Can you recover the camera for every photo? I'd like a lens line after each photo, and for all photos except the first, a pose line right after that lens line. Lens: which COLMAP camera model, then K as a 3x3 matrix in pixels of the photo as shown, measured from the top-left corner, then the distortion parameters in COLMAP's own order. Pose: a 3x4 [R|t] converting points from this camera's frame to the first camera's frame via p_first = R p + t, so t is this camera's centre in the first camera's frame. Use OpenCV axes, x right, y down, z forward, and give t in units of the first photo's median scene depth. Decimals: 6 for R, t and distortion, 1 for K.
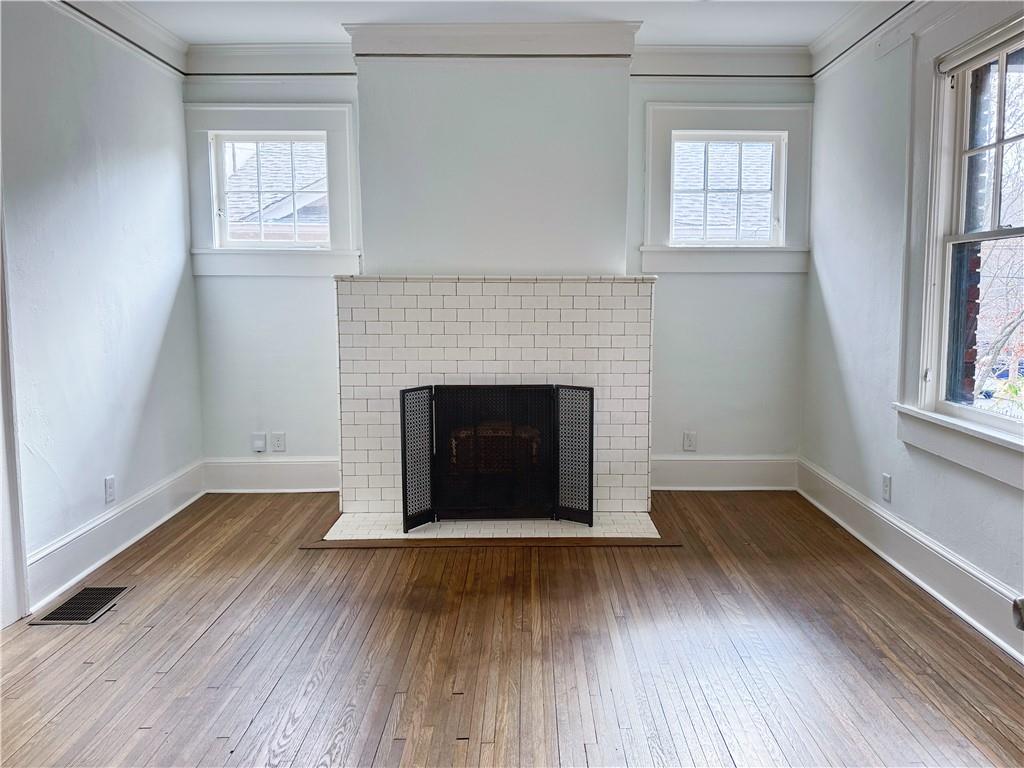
lens RADIAL K [[763.1, 0, 540.8], [0, 763.1, 364.4], [0, 0, 1]] dist [0.114217, -0.170910]
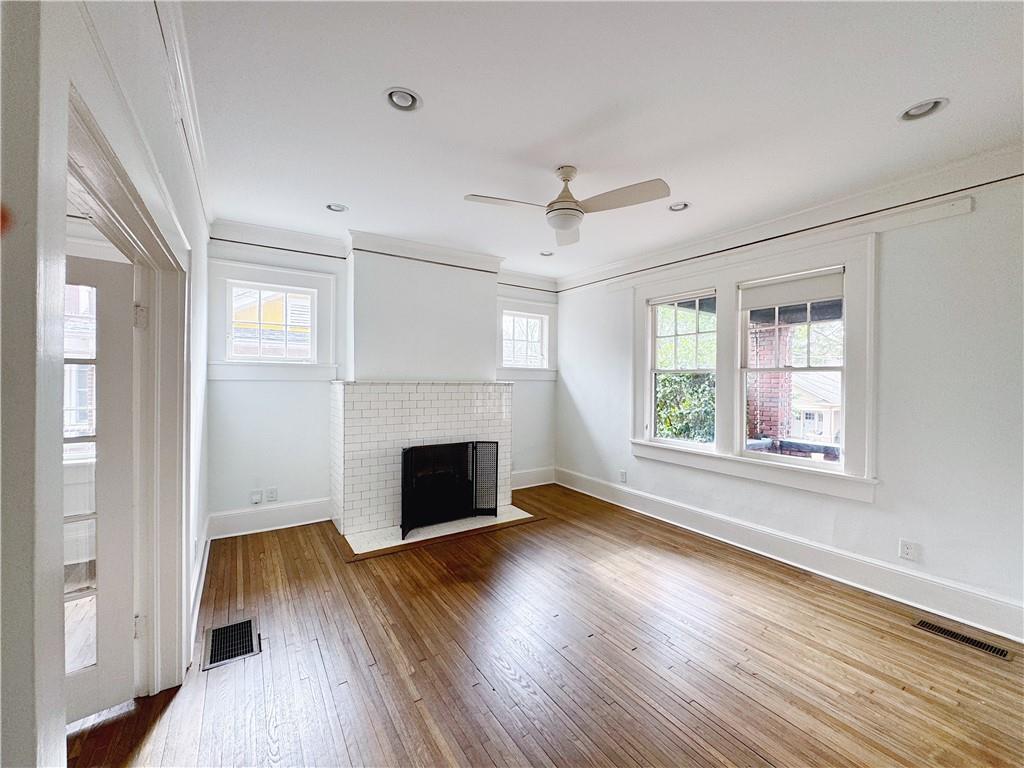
lens RADIAL K [[410.2, 0, 512.0], [0, 410.2, 384.0], [0, 0, 1]] dist [-0.001139, 0.000010]
pose [[0.846704, 0.002364, 0.532058, -0.422124], [0.043992, 0.996255, -0.074433, -0.032675], [-0.530242, 0.086429, 0.843430, 0.112637]]
